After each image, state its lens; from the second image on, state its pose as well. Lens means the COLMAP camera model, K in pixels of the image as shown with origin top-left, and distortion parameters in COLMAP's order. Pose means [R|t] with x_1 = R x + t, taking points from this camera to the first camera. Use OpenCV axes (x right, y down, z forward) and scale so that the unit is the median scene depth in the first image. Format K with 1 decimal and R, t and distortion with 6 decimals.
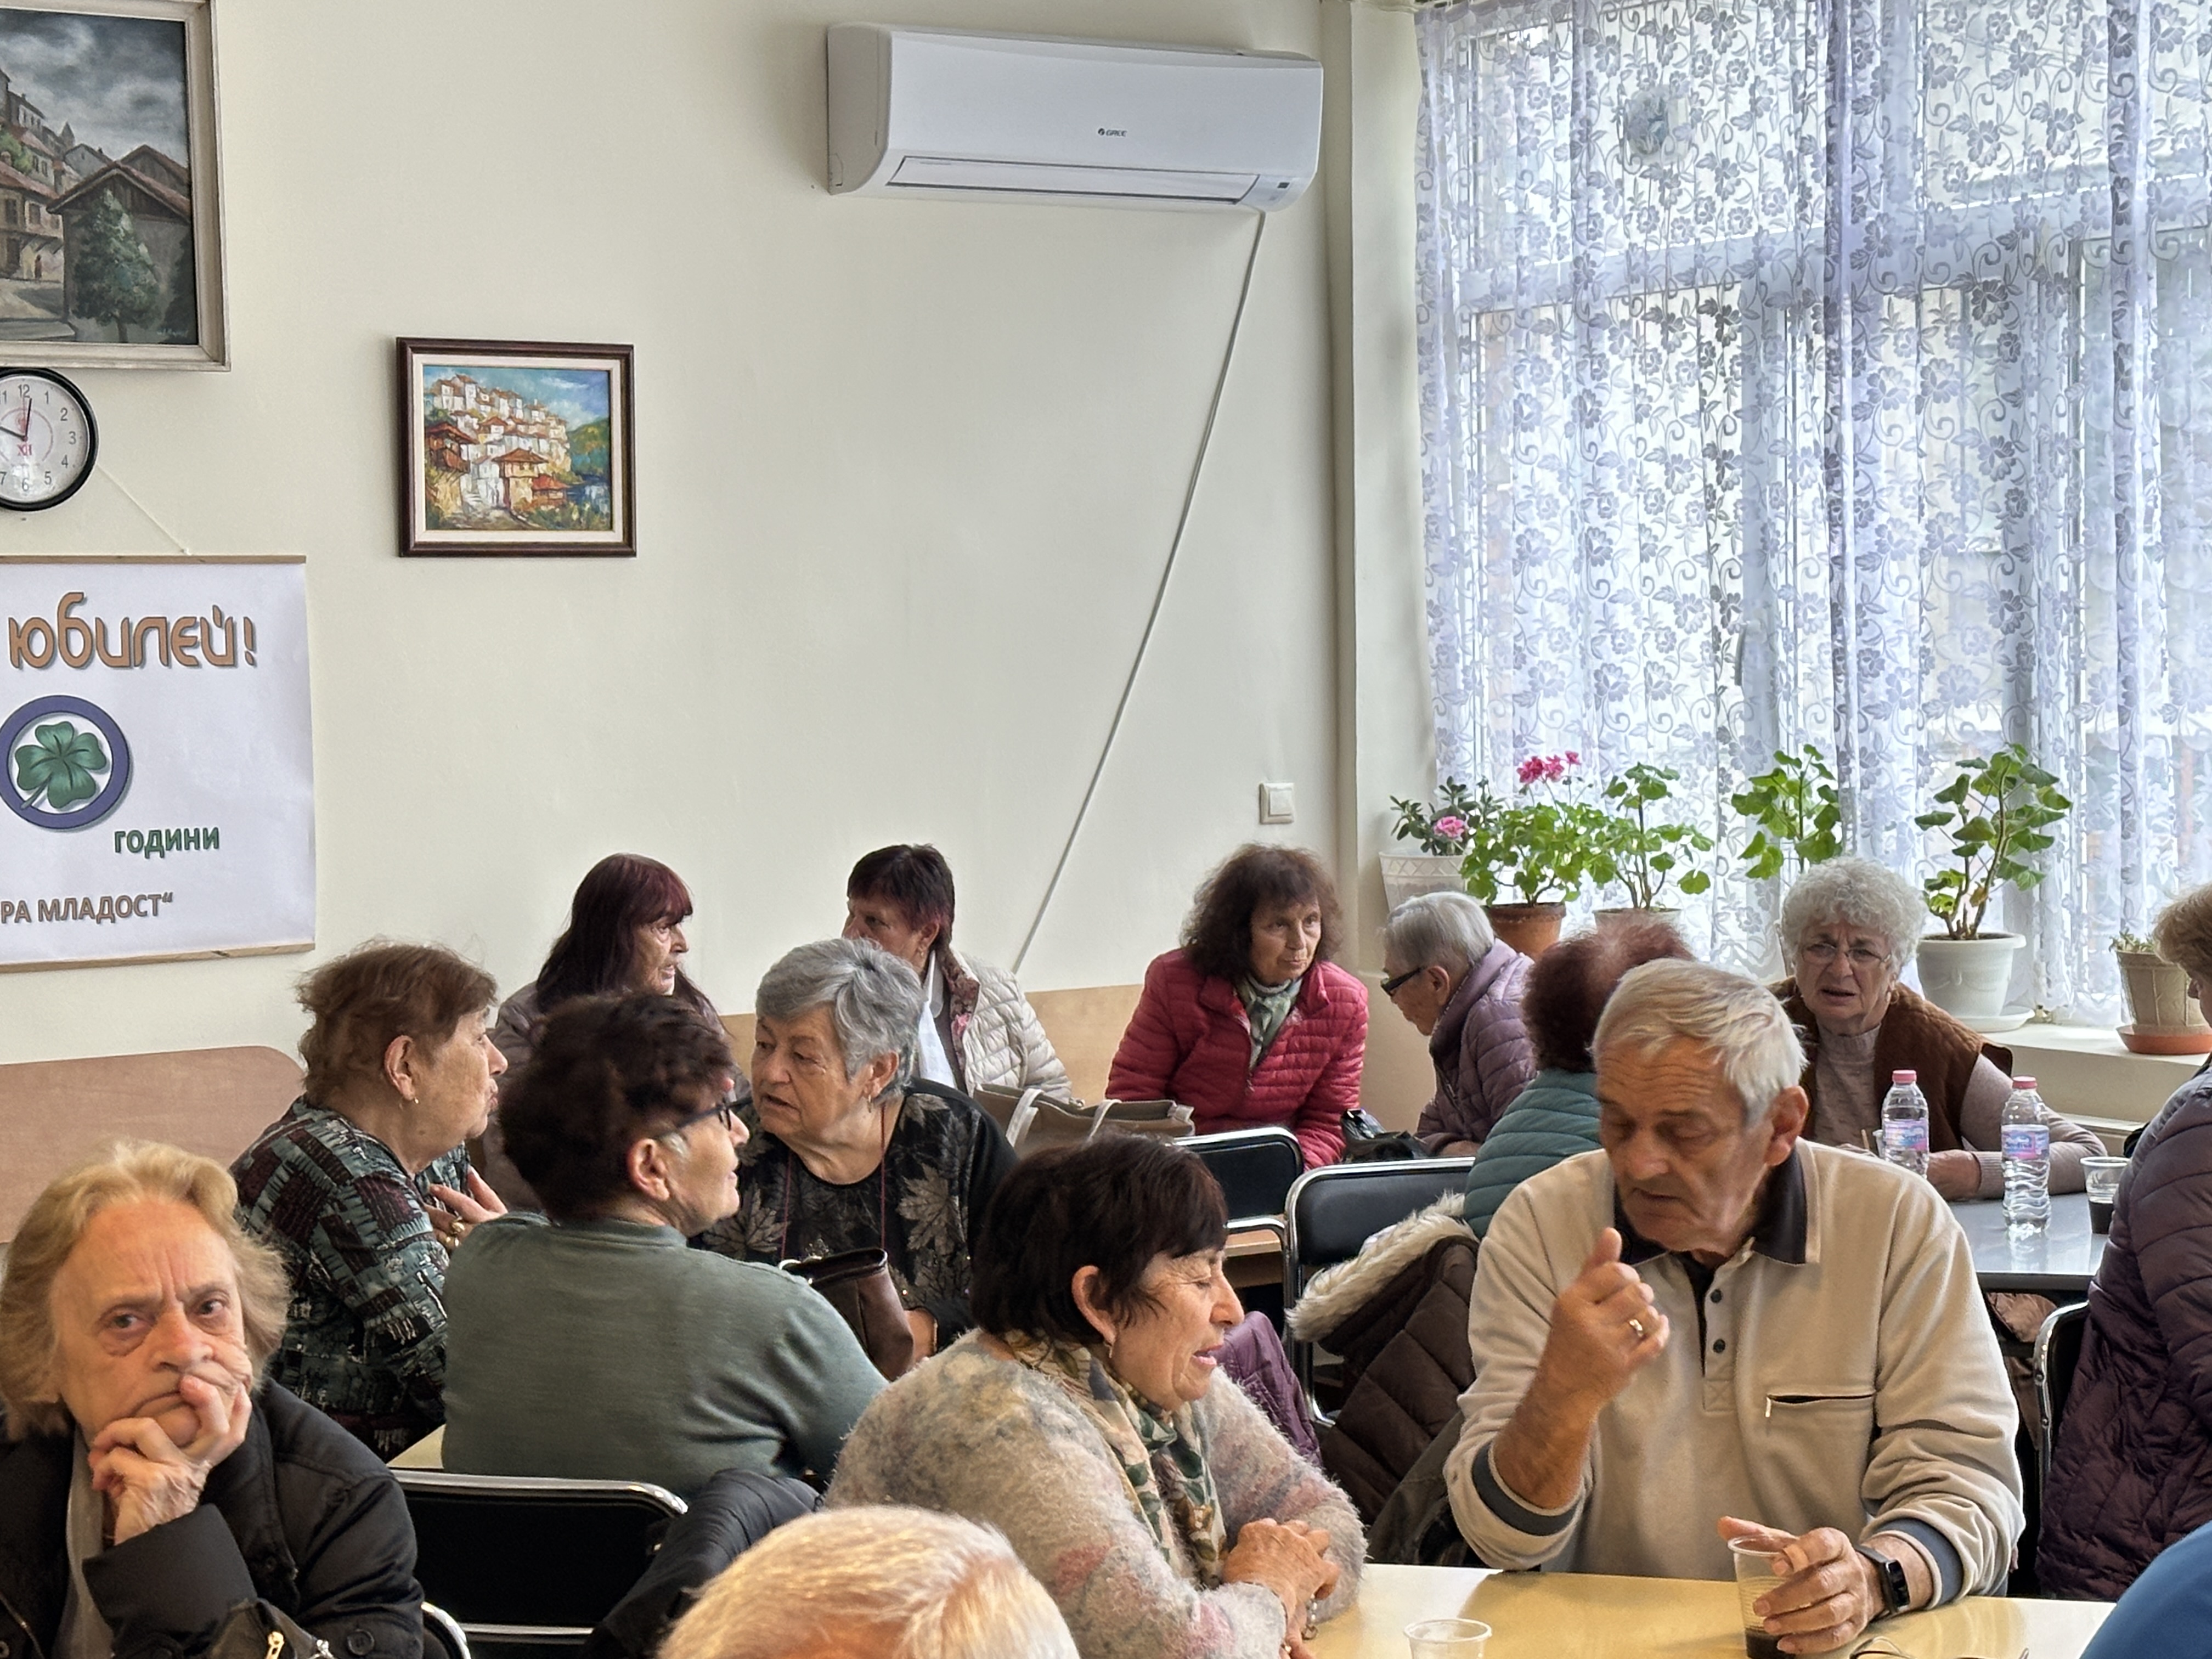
lens RADIAL K [[4245.4, 0, 1106.4], [0, 4245.4, 829.8], [0, 0, 1]] dist [0.160683, 0.000000]
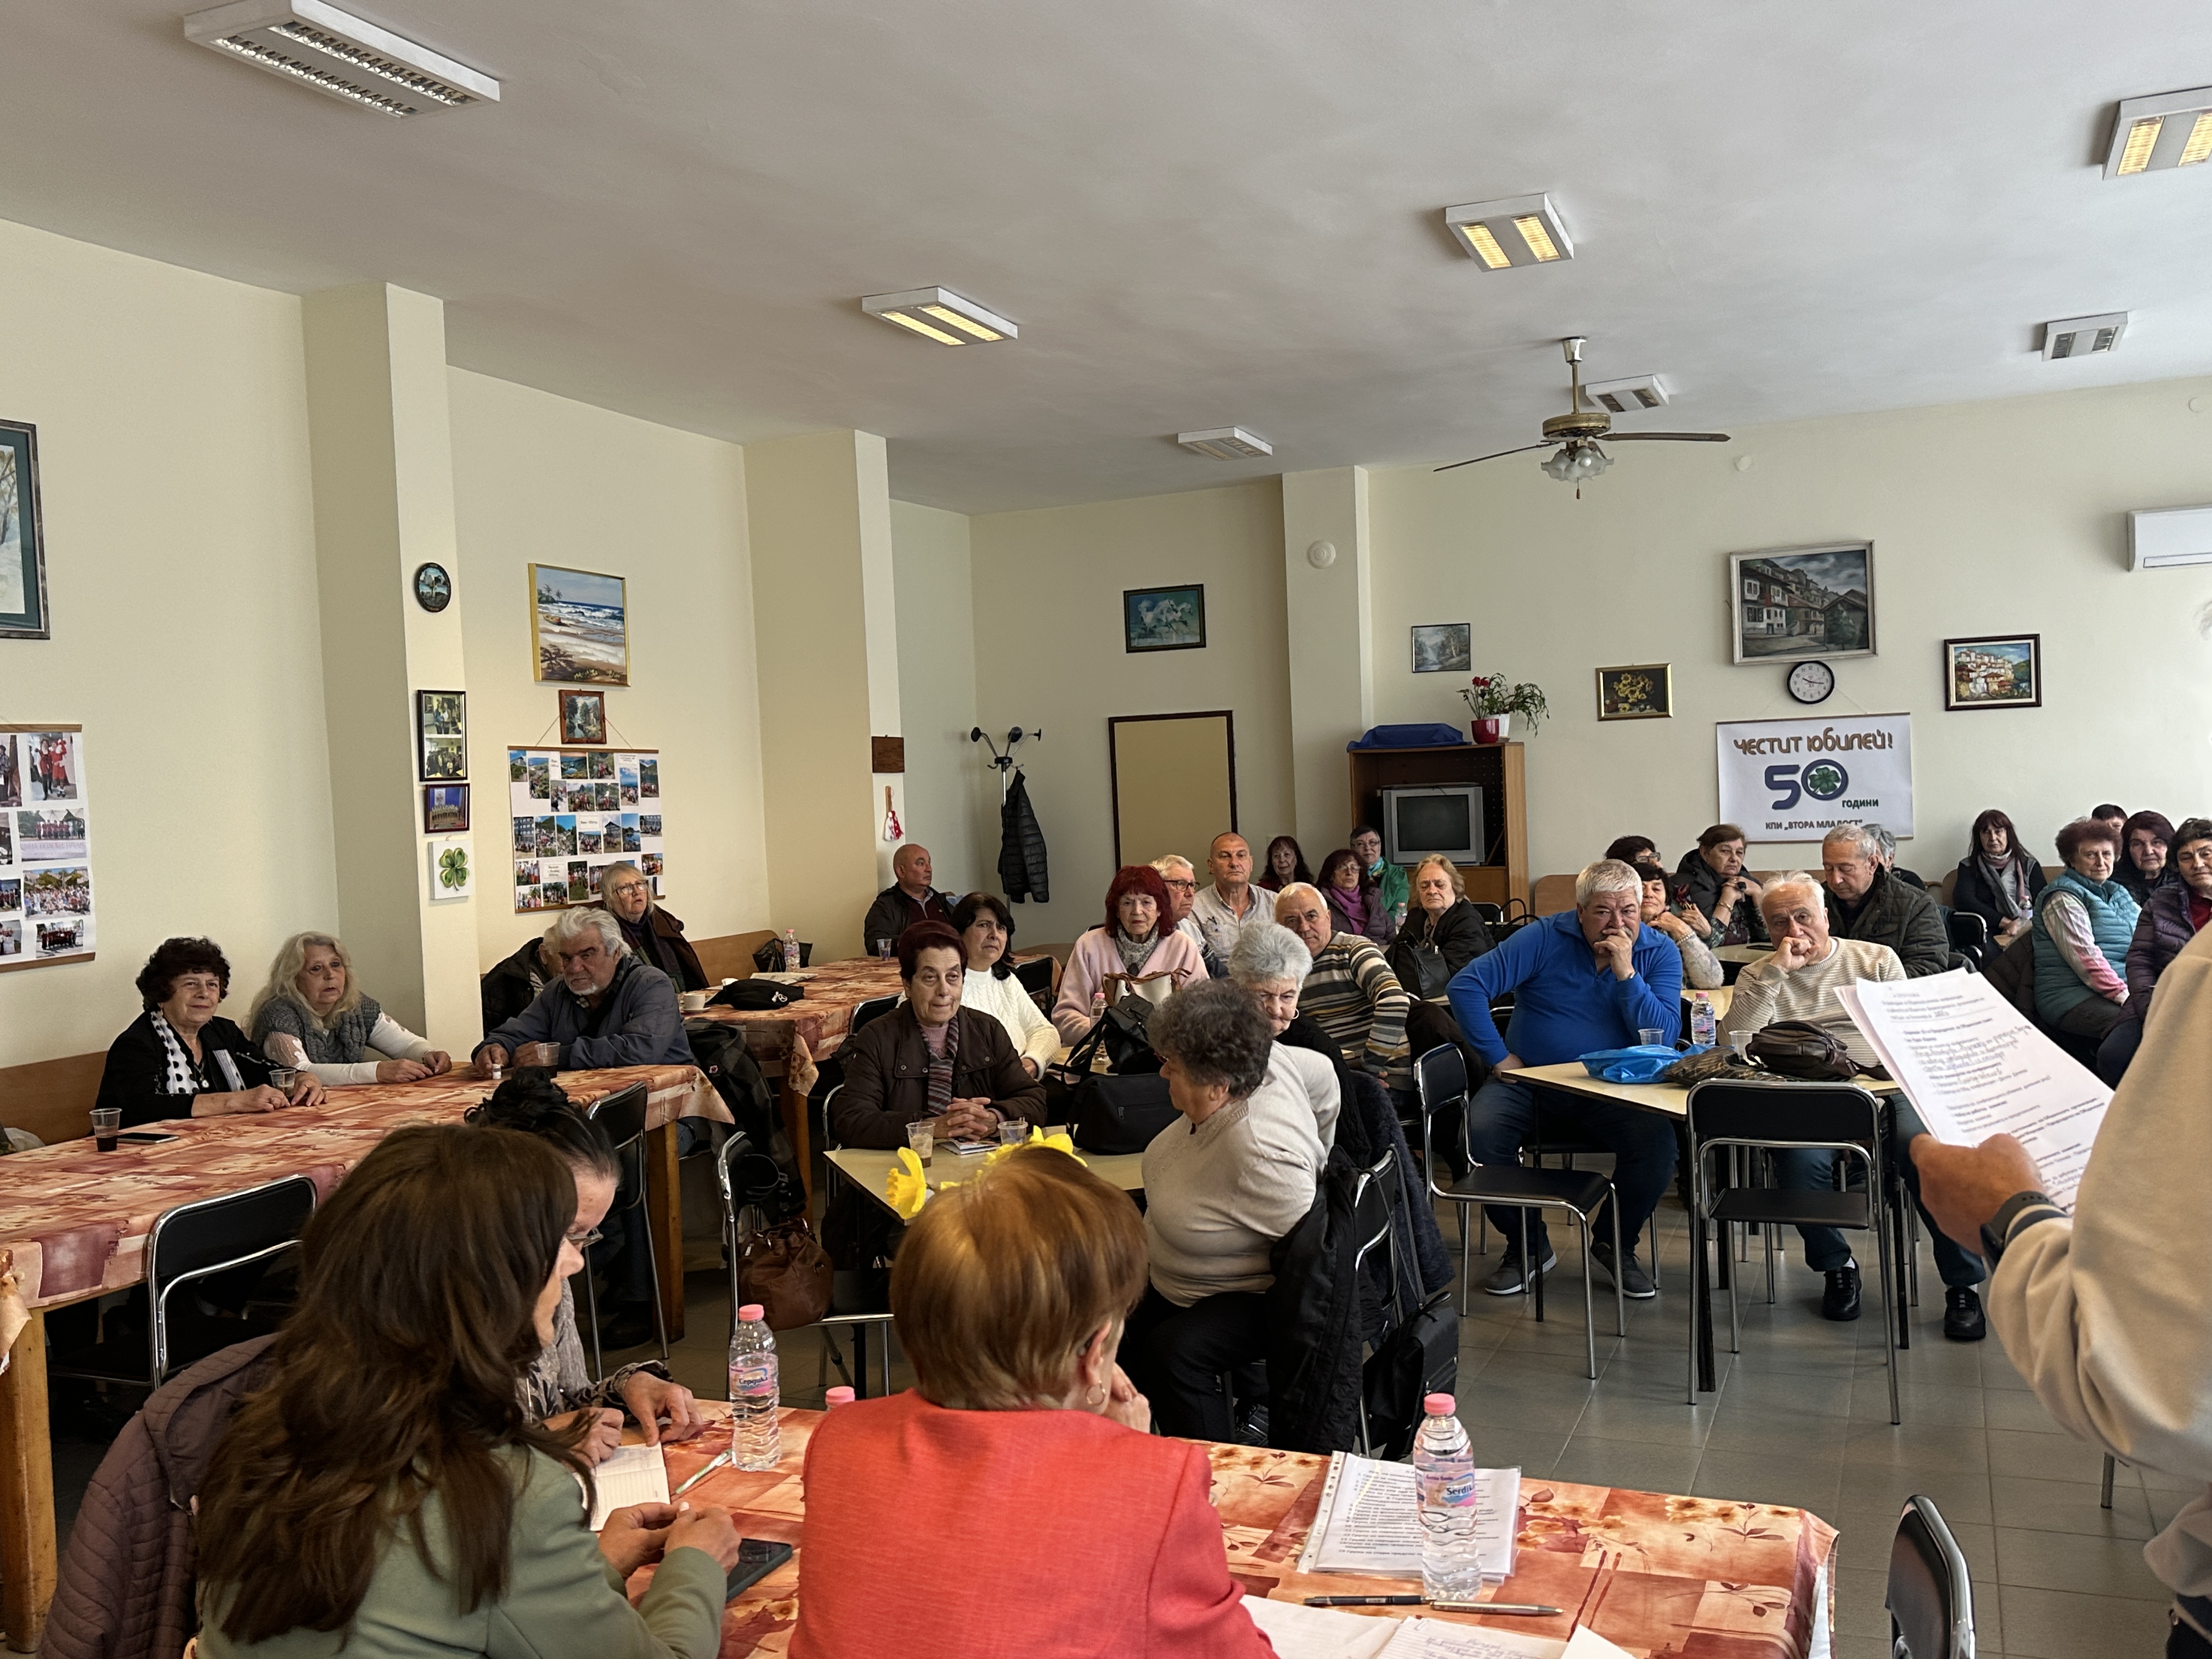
lens RADIAL K [[1925.4, 0, 1105.0], [0, 1925.4, 825.4], [0, 0, 1]] dist [-0.011448, -0.005483]
pose [[0.564706, 0.009190, -0.825241, 0.655115], [-0.005520, 0.999958, 0.007359, 0.011575], [0.825274, 0.000399, 0.564732, -0.284287]]
